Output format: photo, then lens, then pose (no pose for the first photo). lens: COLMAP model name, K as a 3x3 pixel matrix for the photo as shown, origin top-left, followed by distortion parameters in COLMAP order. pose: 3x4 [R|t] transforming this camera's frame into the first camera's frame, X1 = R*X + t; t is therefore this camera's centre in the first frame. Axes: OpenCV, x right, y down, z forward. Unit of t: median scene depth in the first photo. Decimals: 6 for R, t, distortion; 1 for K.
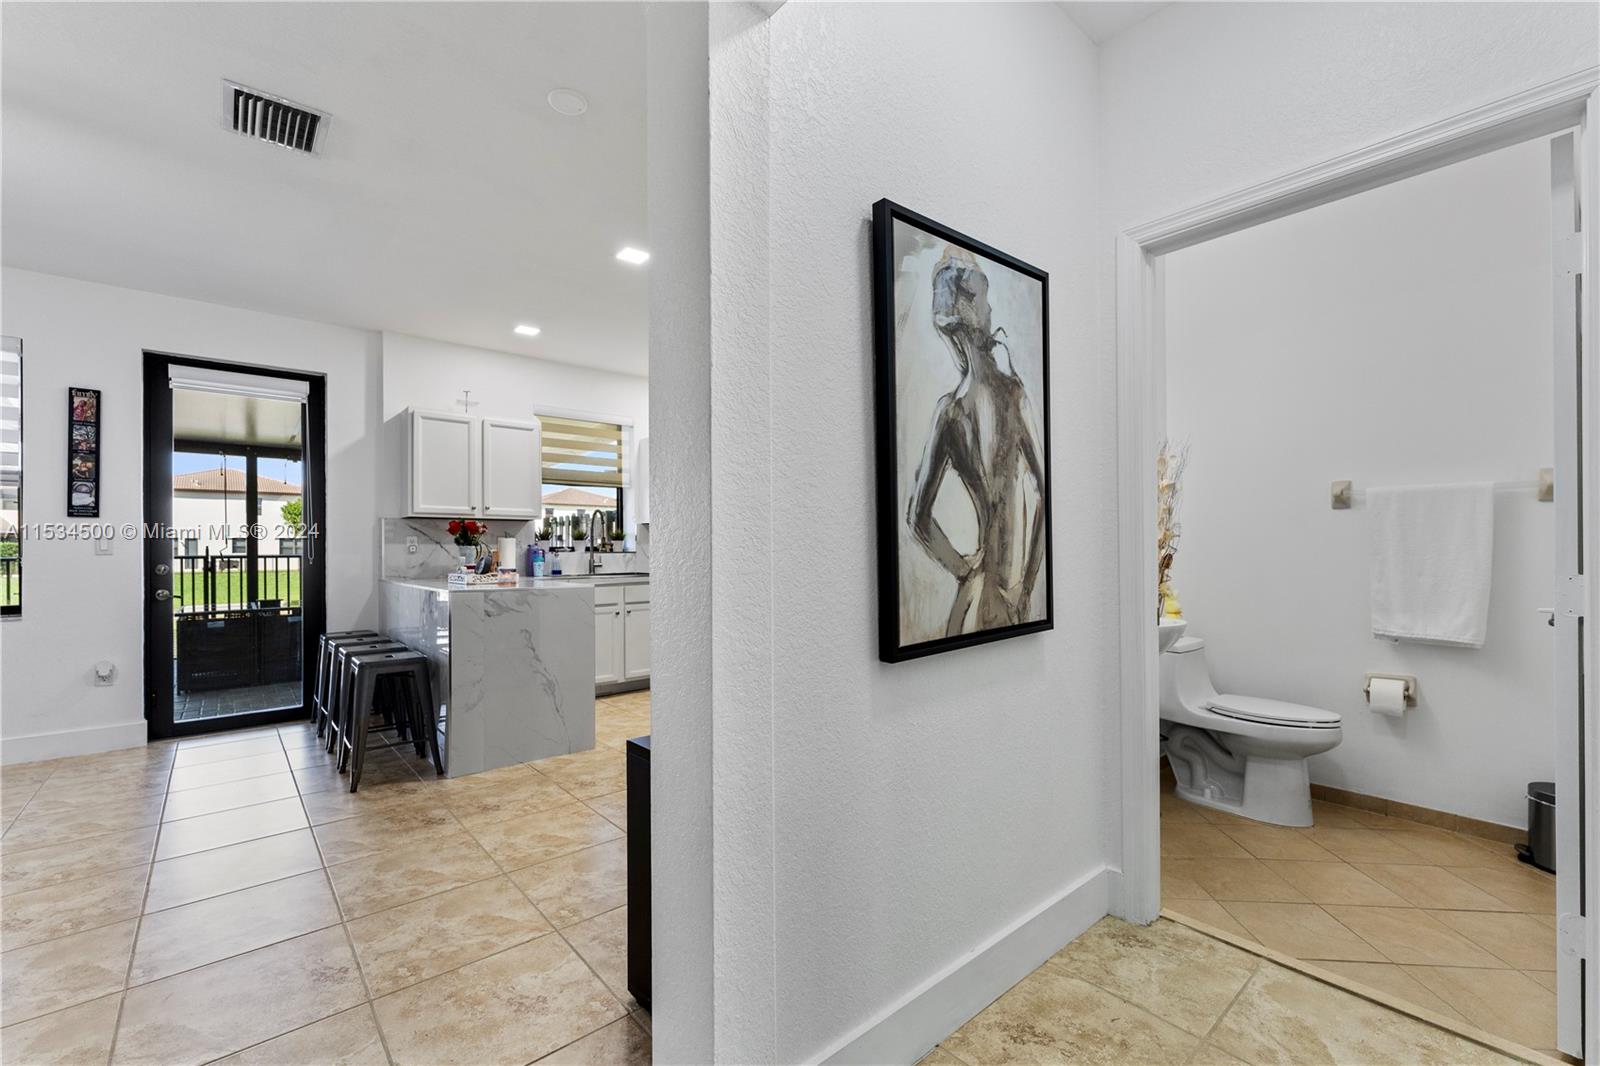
lens RADIAL K [[671.5, 0, 799.5], [0, 671.5, 544.7], [0, 0, 1]] dist [-0.000421, 0.000050]
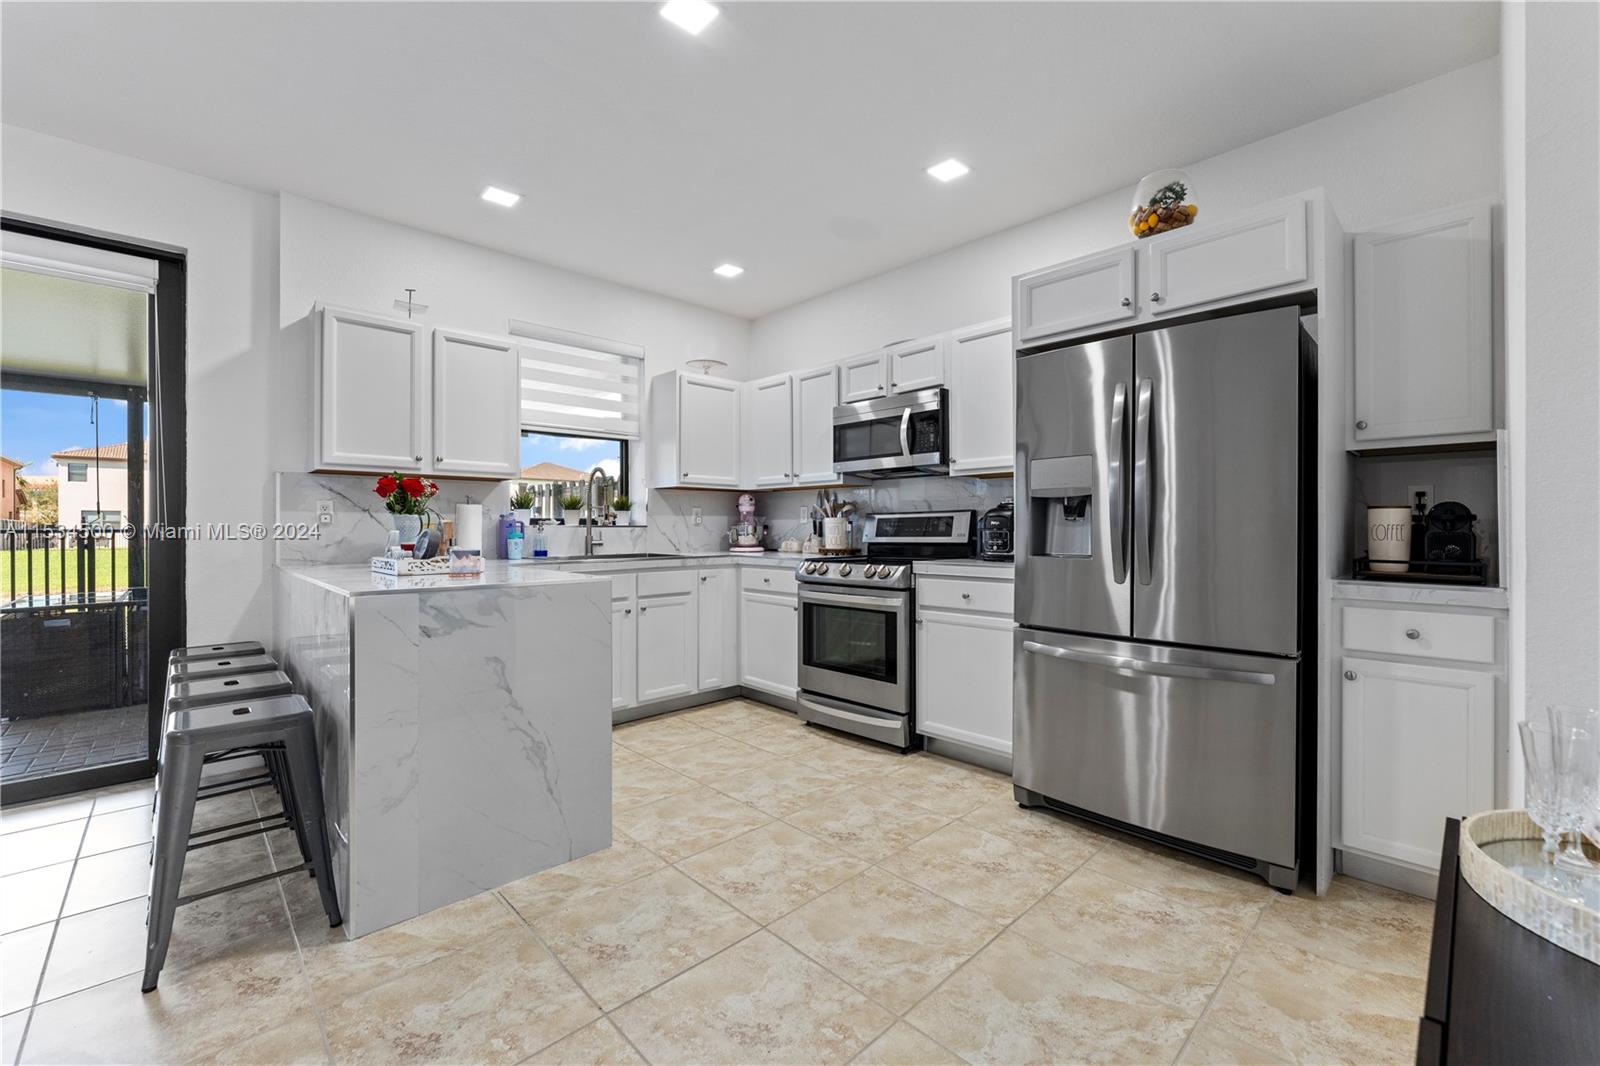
lens RADIAL K [[659.1, 0, 805.8], [0, 659.1, 525.3], [0, 0, 1]] dist [-0.004149, -0.000159]
pose [[0.998728, 0.005323, 0.050148, -0.135755], [-0.005528, 0.999977, 0.003953, 0.007757], [-0.050126, -0.004225, 0.998734, 0.336231]]
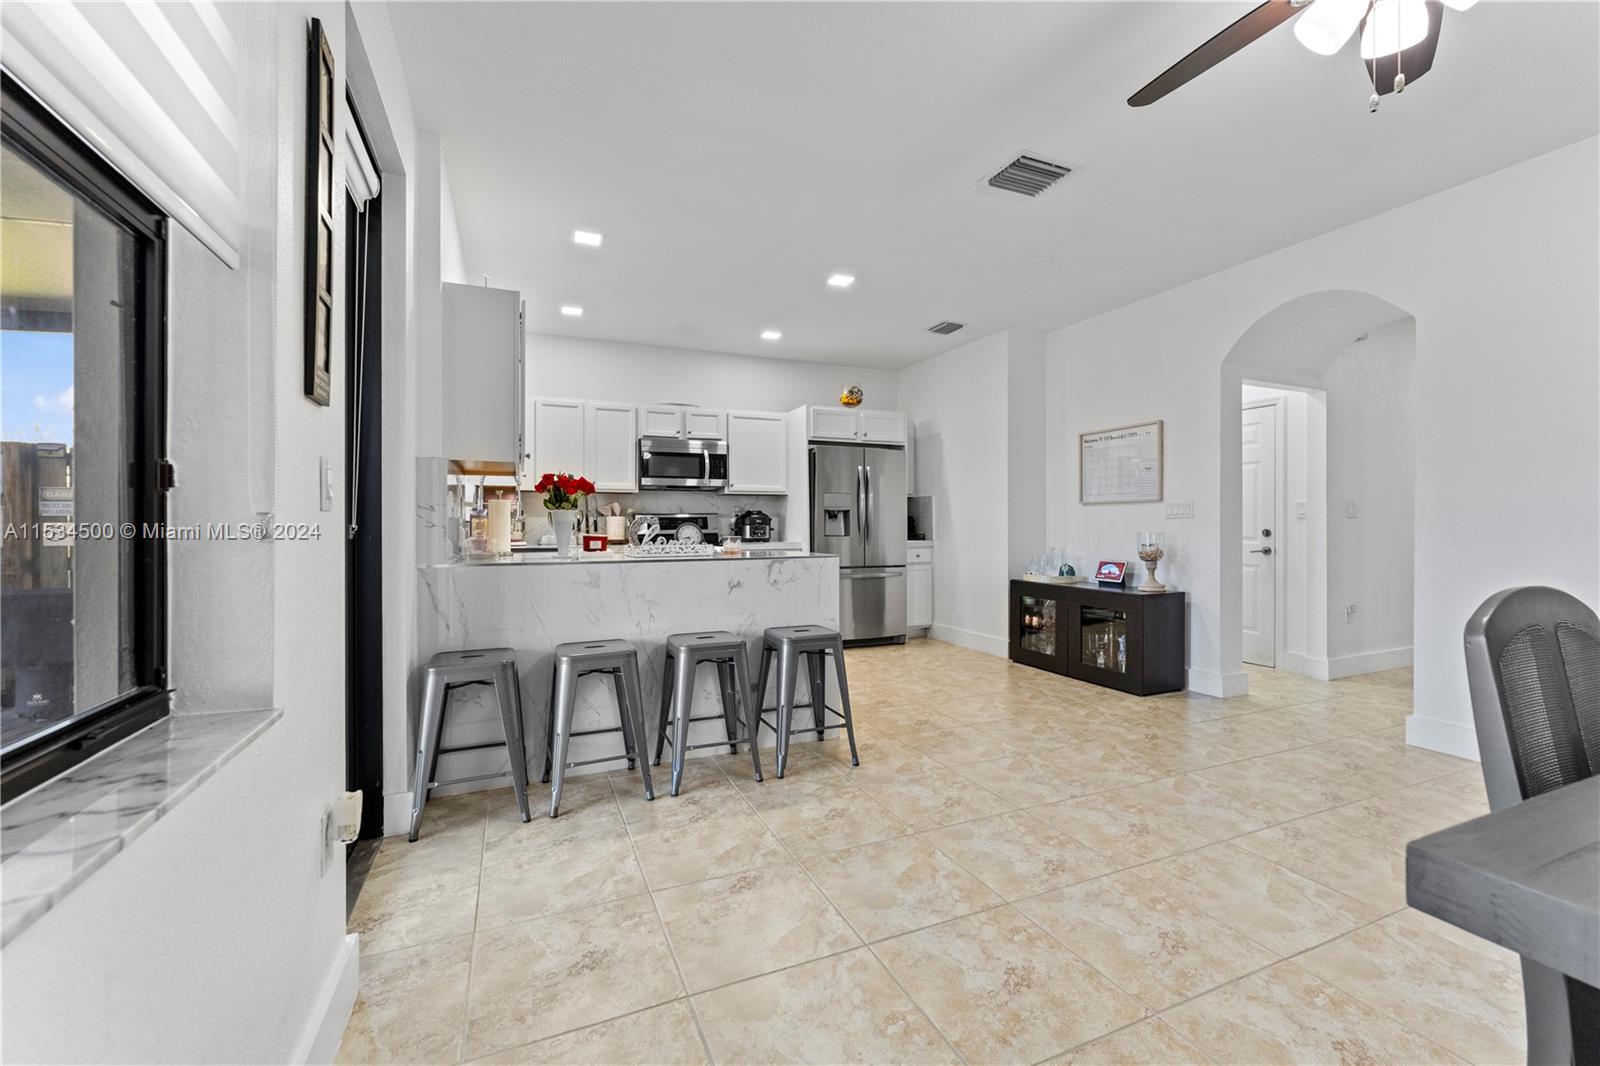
lens RADIAL K [[655.2, 0, 801.2], [0, 655.2, 525.0], [0, 0, 1]] dist [-0.003184, -0.000271]
pose [[0.300306, 0.006212, 0.953823, -1.111075], [-0.005945, 0.999972, -0.004641, 0.019942], [-0.953824, -0.004277, 0.300334, 0.556200]]
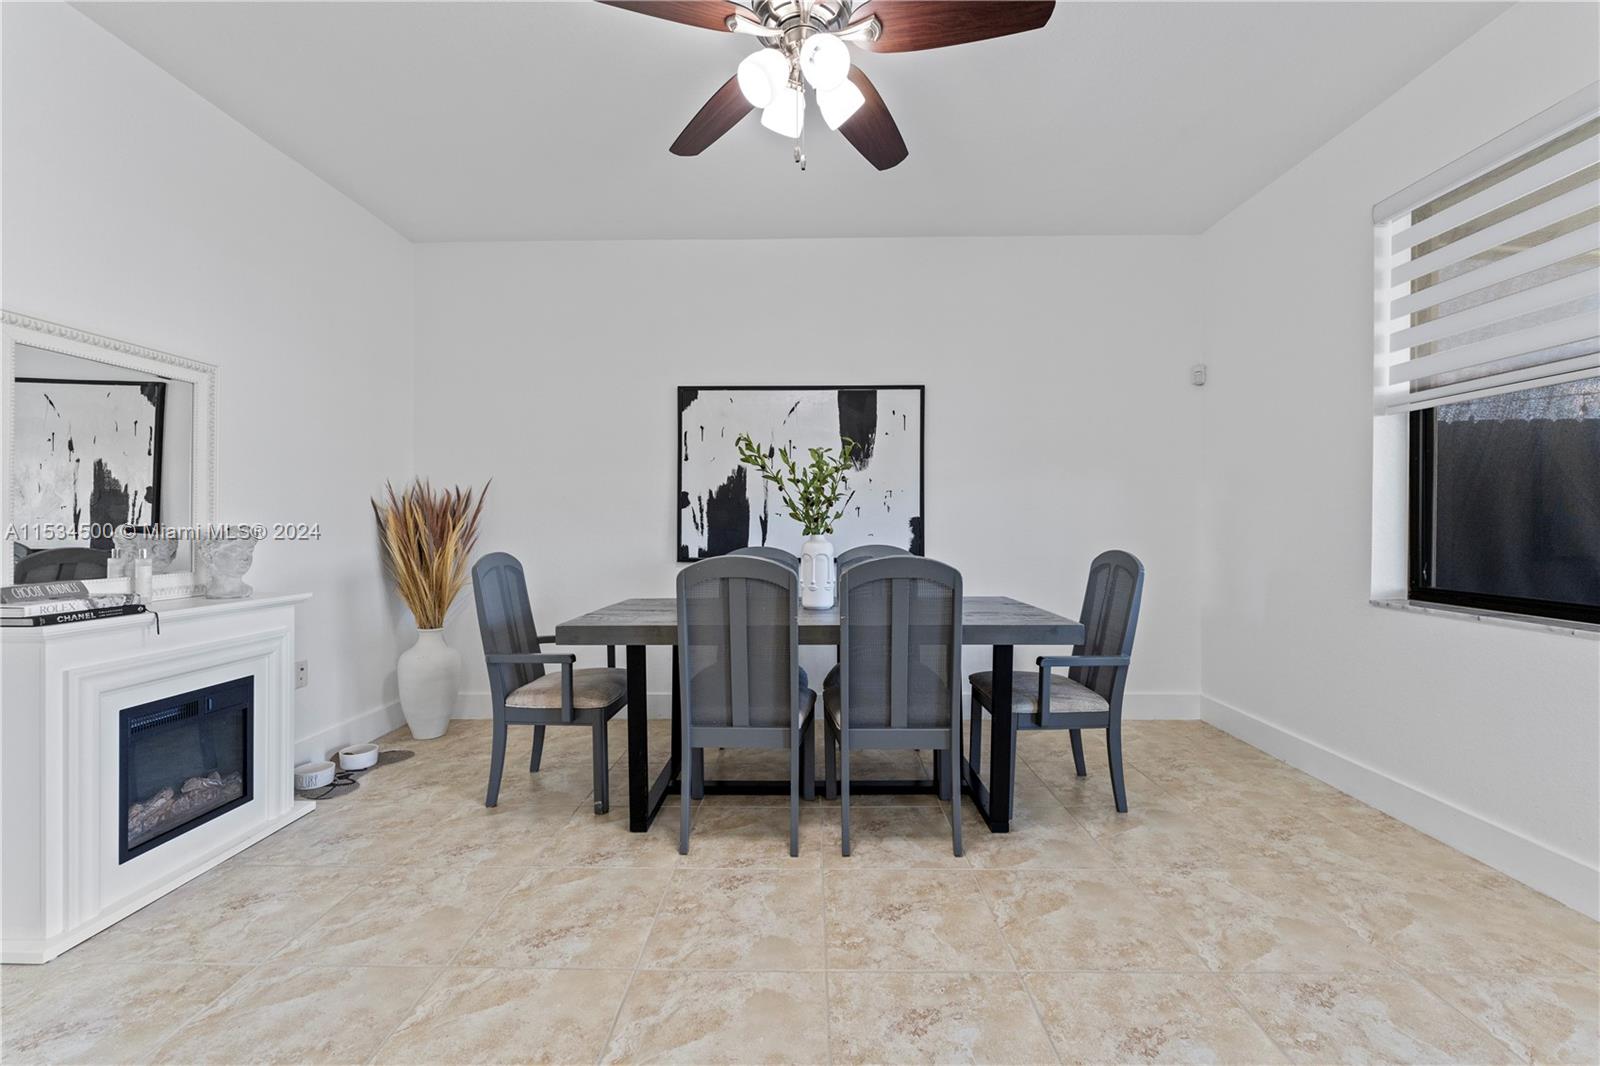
lens RADIAL K [[655.2, 0, 801.2], [0, 655.2, 525.0], [0, 0, 1]] dist [-0.003184, -0.000271]
pose [[-0.668274, 0.014606, -0.743772, -0.411219], [0.013657, 0.999880, 0.007365, 0.012635], [0.743790, -0.005235, -0.668393, 0.635972]]
